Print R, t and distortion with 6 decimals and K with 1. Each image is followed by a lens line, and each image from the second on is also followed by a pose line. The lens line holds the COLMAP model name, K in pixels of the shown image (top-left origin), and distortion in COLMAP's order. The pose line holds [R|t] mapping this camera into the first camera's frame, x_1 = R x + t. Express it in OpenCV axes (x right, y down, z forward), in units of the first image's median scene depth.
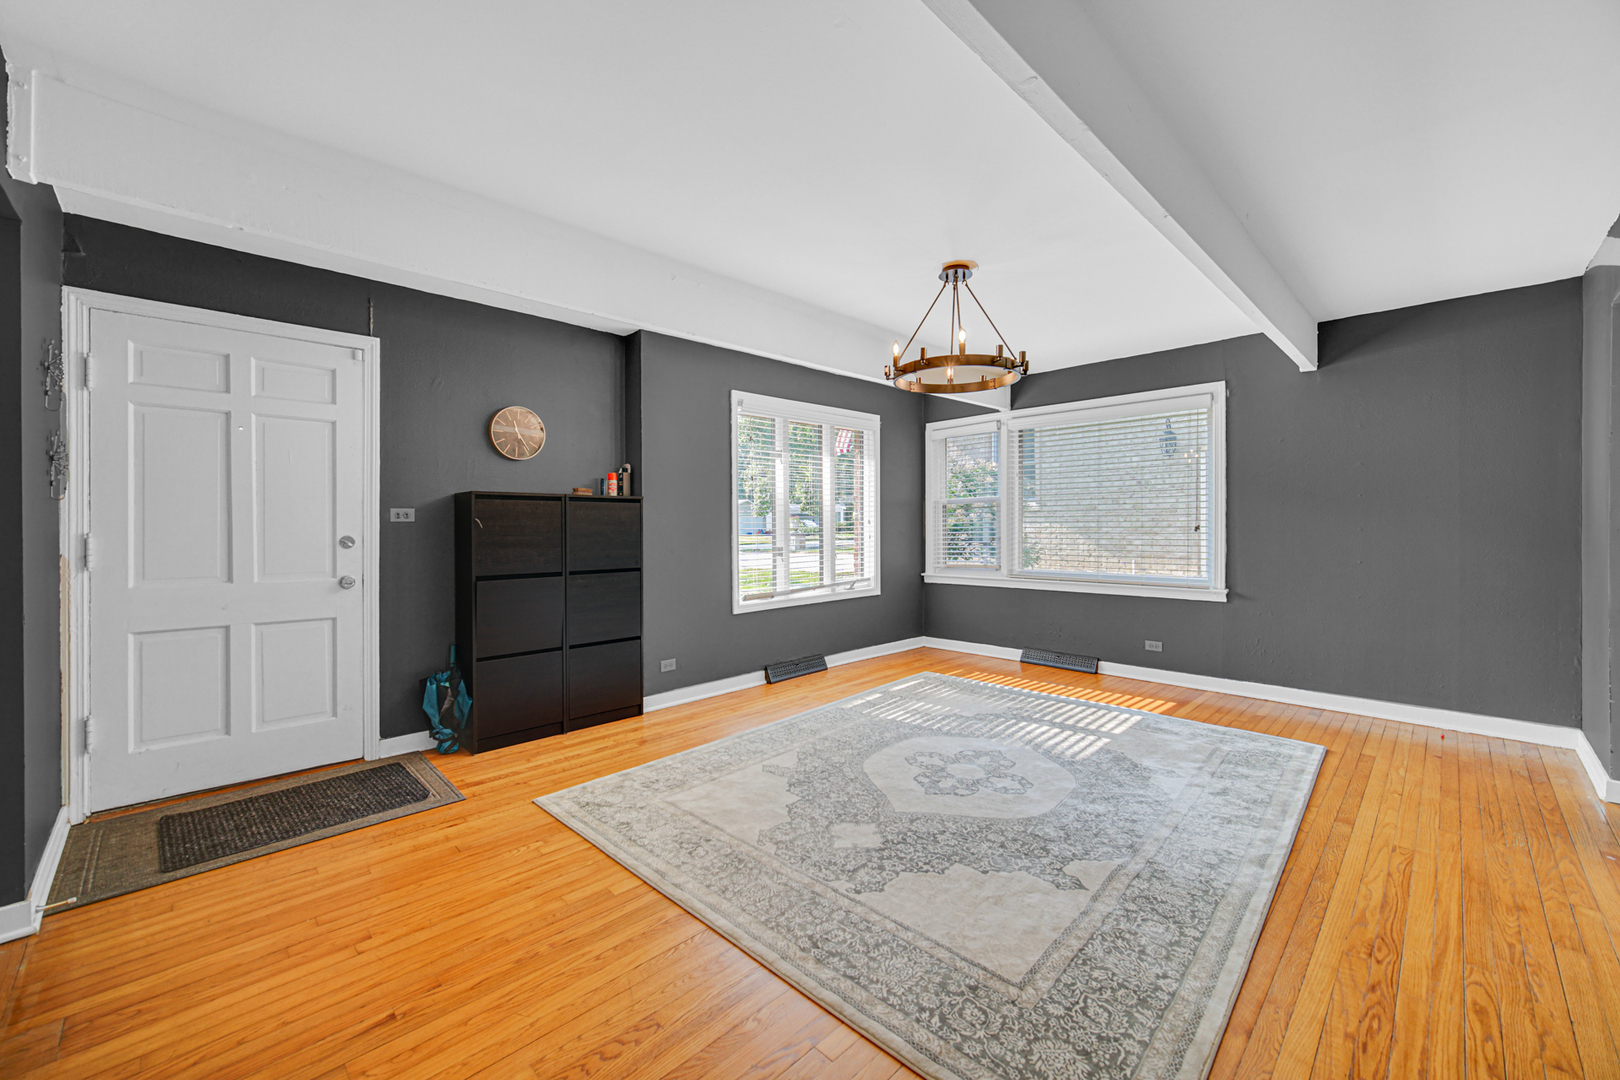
lens RADIAL K [[648.8, 0, 804.1], [0, 648.8, 521.6], [0, 0, 1]] dist [0.000437, -0.000139]
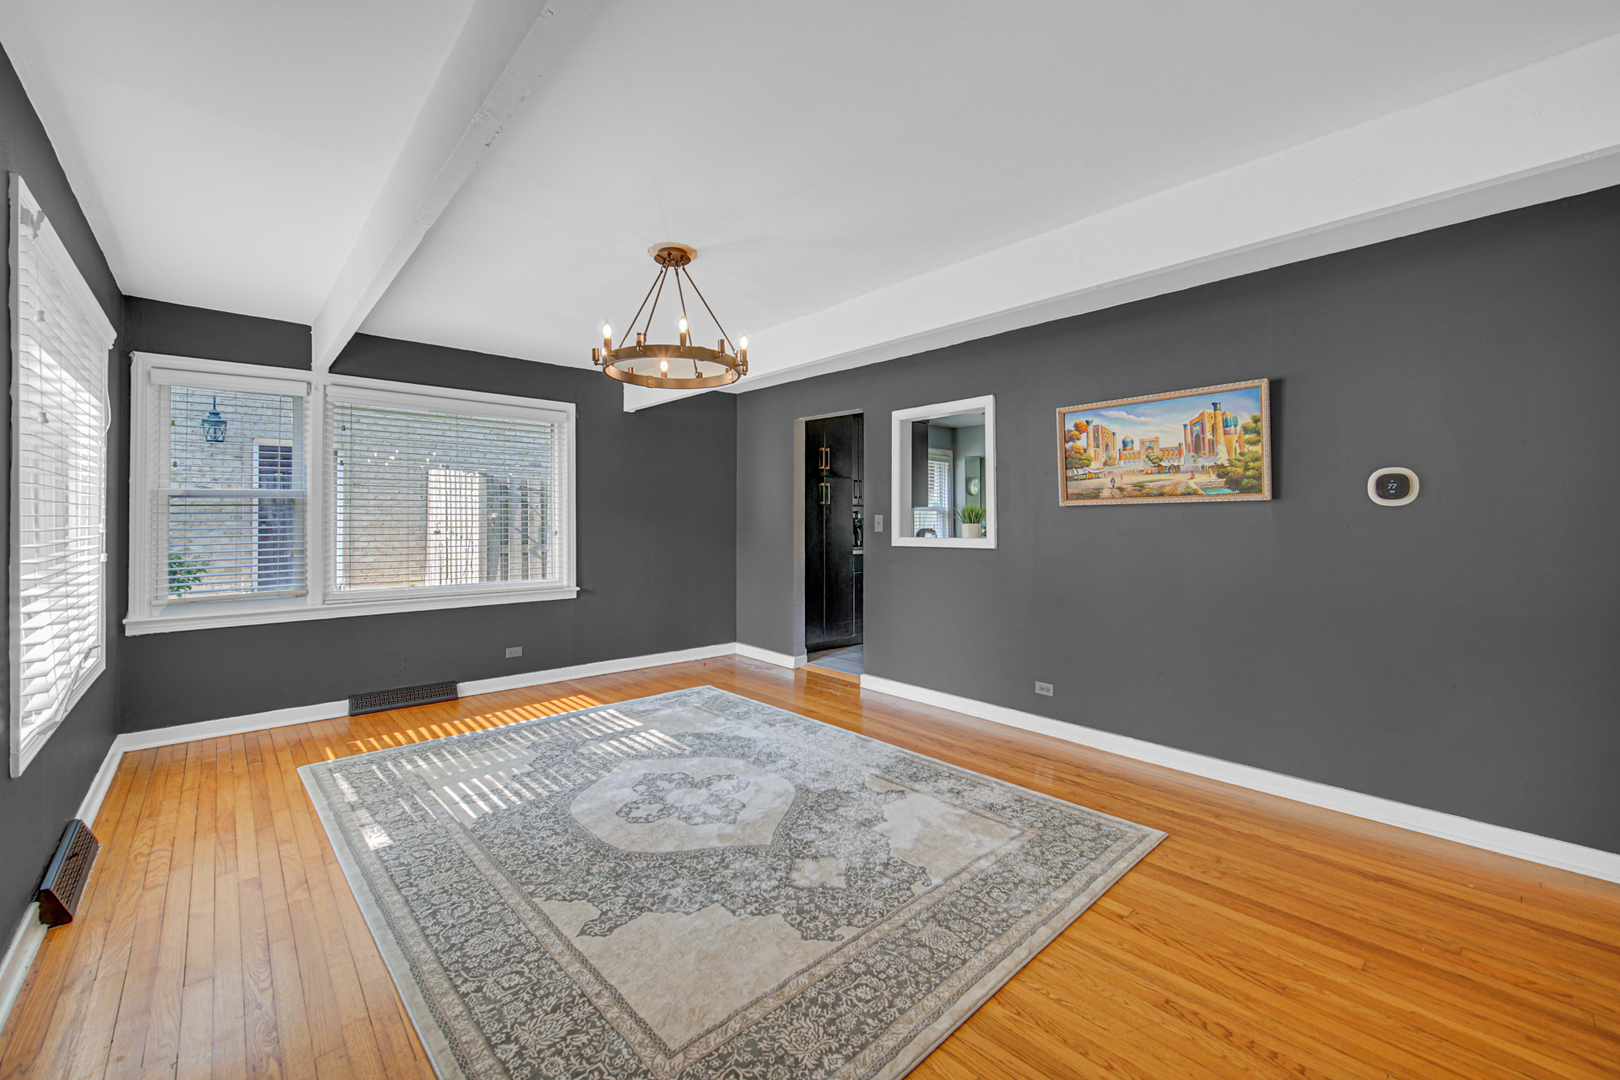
lens RADIAL K [[648.8, 0, 804.1], [0, 648.8, 521.6], [0, 0, 1]] dist [0.000437, -0.000139]
pose [[0.053992, 0.006480, 0.998520, -0.599951], [-0.003143, 0.999975, -0.006320, -0.005748], [-0.998536, -0.002797, 0.054011, 0.692122]]
